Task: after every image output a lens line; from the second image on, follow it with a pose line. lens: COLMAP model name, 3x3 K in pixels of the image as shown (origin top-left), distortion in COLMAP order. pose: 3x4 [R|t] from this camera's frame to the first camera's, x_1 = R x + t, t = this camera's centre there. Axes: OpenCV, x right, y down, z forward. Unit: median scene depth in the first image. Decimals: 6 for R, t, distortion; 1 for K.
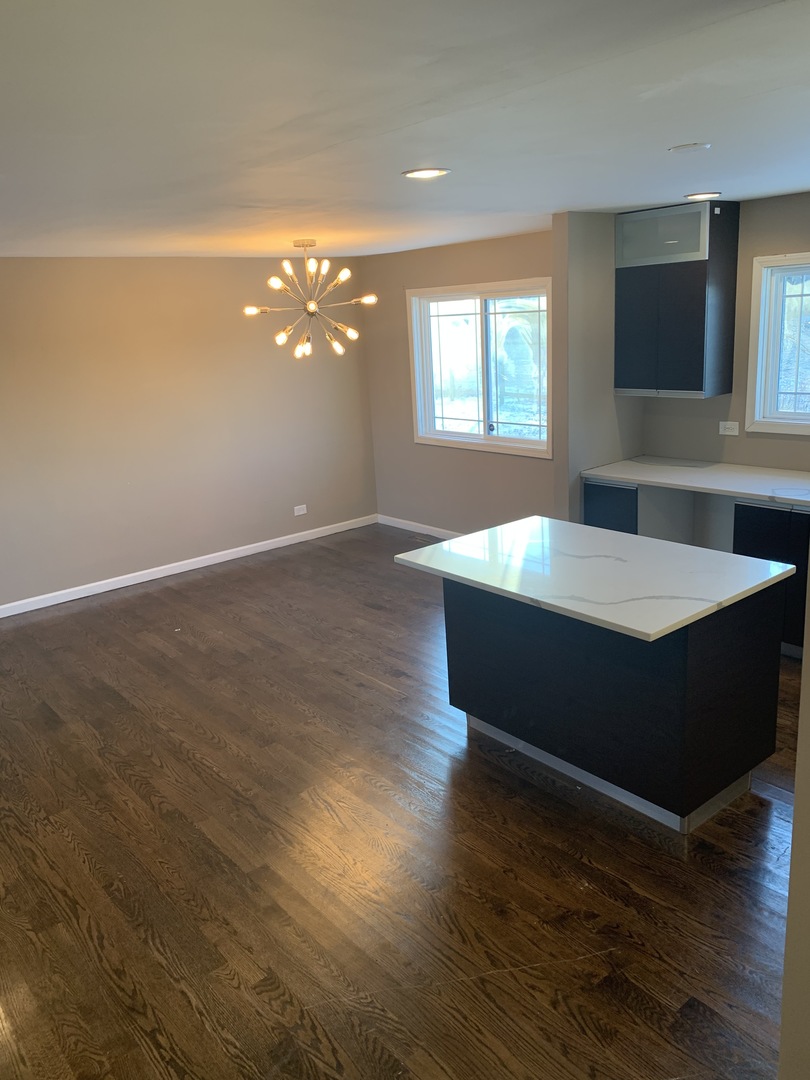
lens RADIAL K [[810.6, 0, 405.0], [0, 810.6, 540.0], [0, 0, 1]] dist [0.000958, 0.000064]
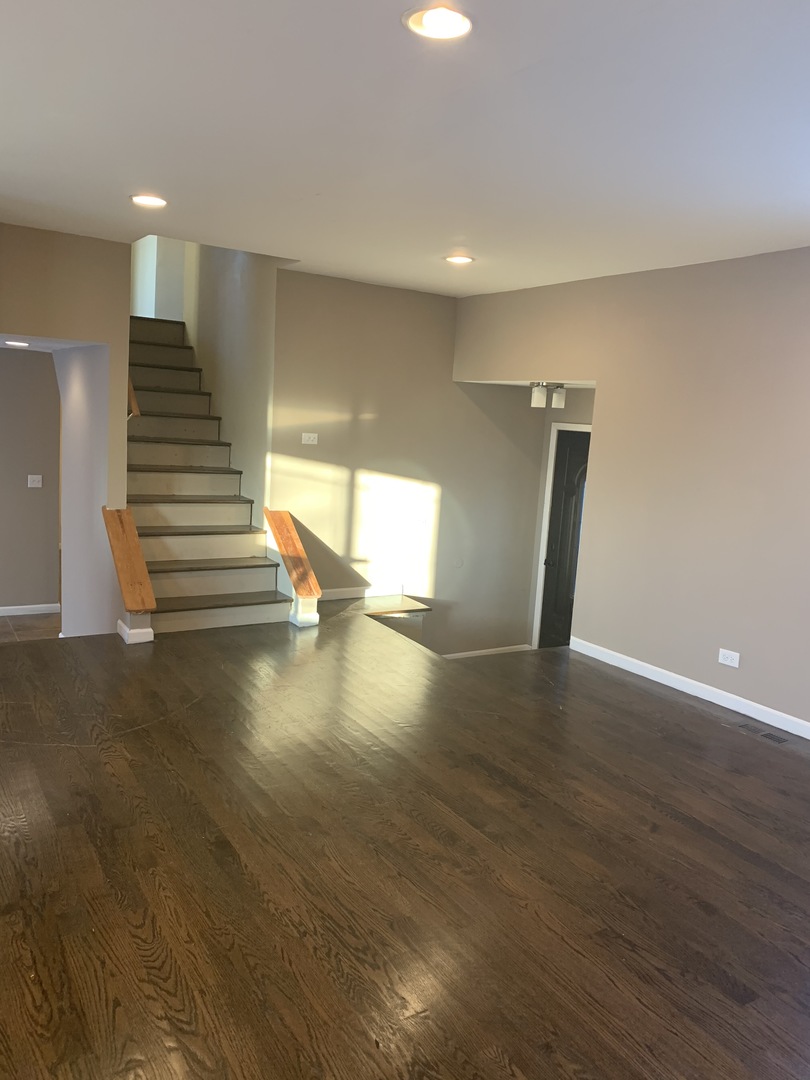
lens RADIAL K [[824.1, 0, 407.5], [0, 824.1, 525.1], [0, 0, 1]] dist [0.017855, -0.011147]
pose [[-0.989276, -0.027637, 0.143420, -0.457184], [0.029991, 0.922574, 0.384652, -0.182353], [-0.142946, 0.384828, -0.911852, 1.098530]]
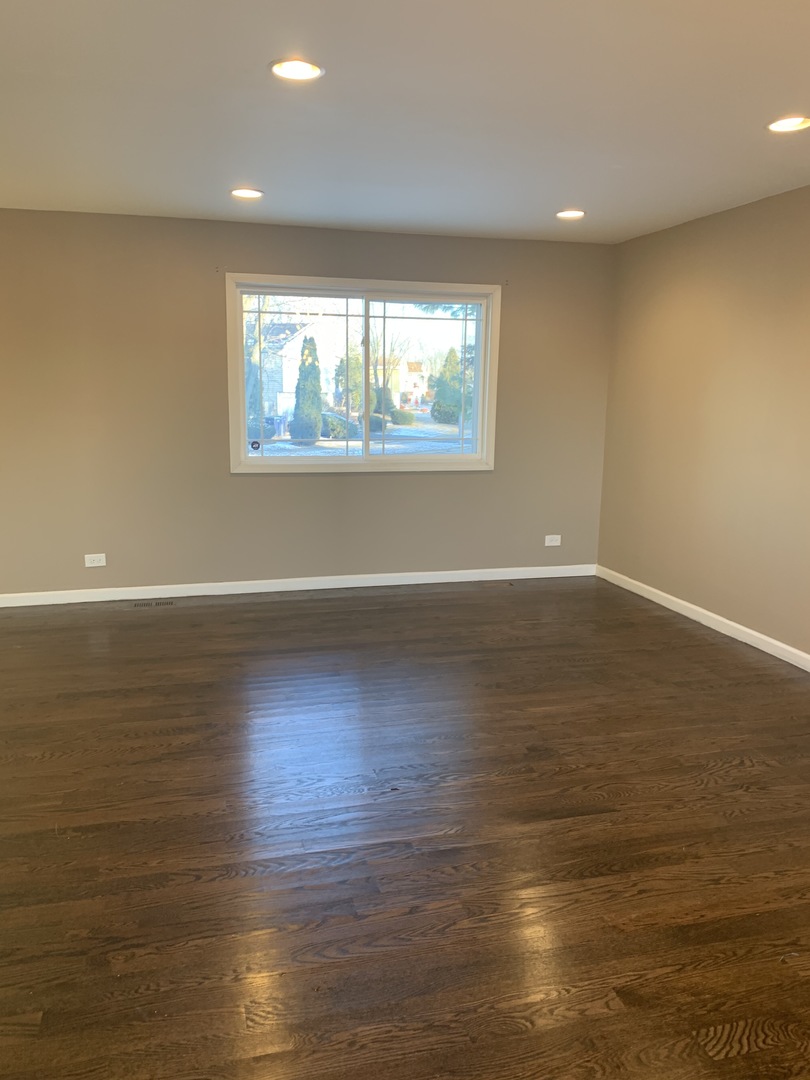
lens RADIAL K [[827.8, 0, 407.1], [0, 827.8, 524.1], [0, 0, 1]] dist [0.013563, -0.012990]
pose [[-0.420038, 0.199533, -0.885299, 0.142343], [-0.233342, 0.918984, 0.317837, -0.165356], [0.876994, 0.340082, -0.339449, 0.968219]]
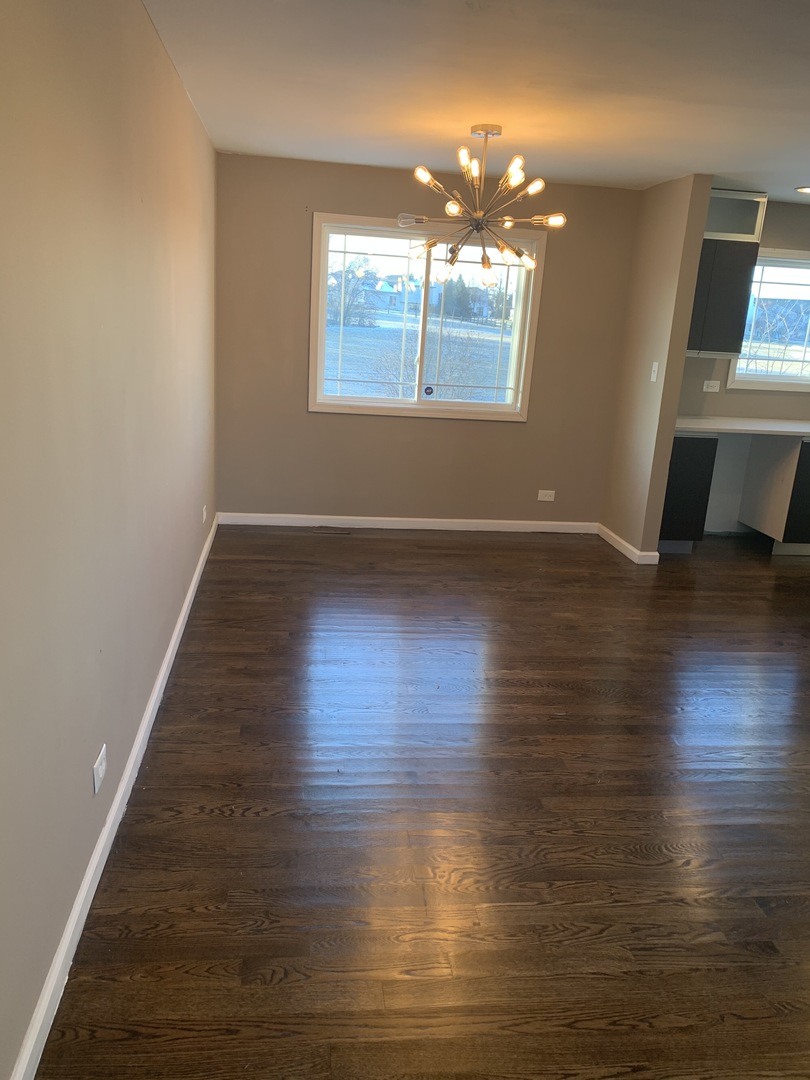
lens RADIAL K [[827.8, 0, 407.1], [0, 827.8, 524.1], [0, 0, 1]] dist [0.013563, -0.012990]
pose [[0.536987, -0.121698, 0.834766, -0.980085], [0.132977, 0.989379, 0.058697, -0.073372], [-0.833044, 0.079485, 0.547467, 0.778114]]
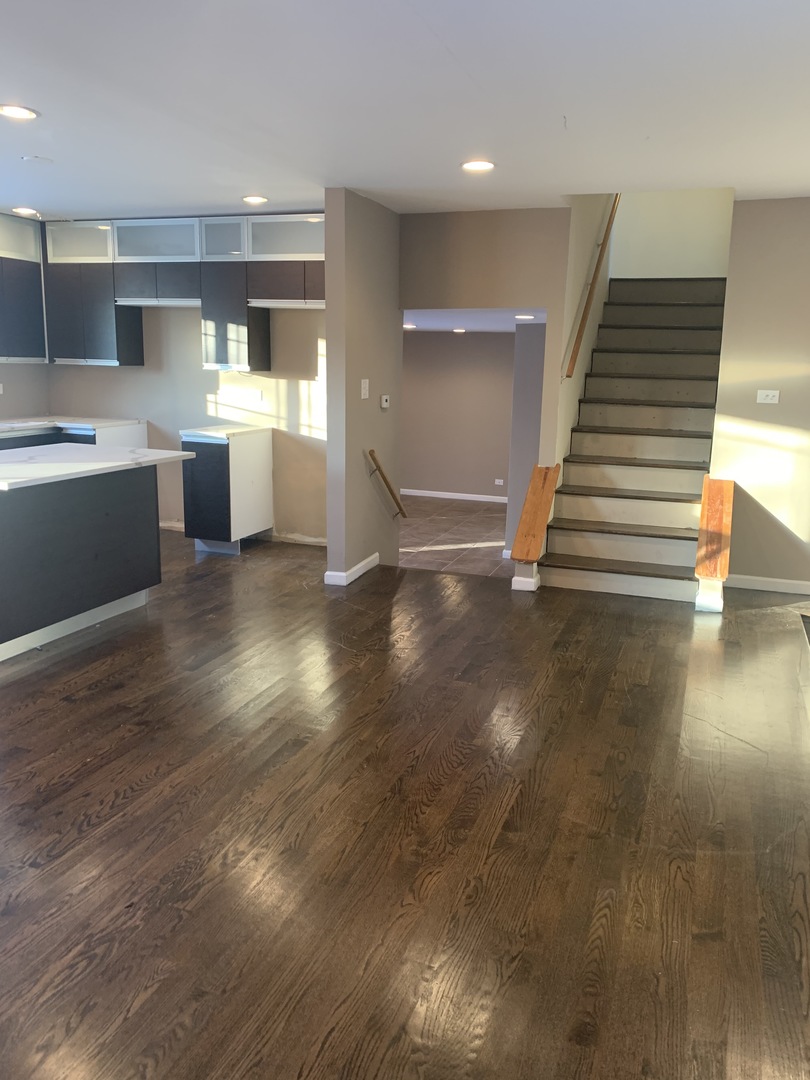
lens RADIAL K [[824.1, 0, 407.5], [0, 824.1, 525.1], [0, 0, 1]] dist [0.017855, -0.011147]
pose [[-0.492713, -0.124601, 0.861225, -0.856079], [0.240771, 0.931537, 0.272521, -0.066193], [-0.836220, 0.341632, -0.428980, 0.806136]]
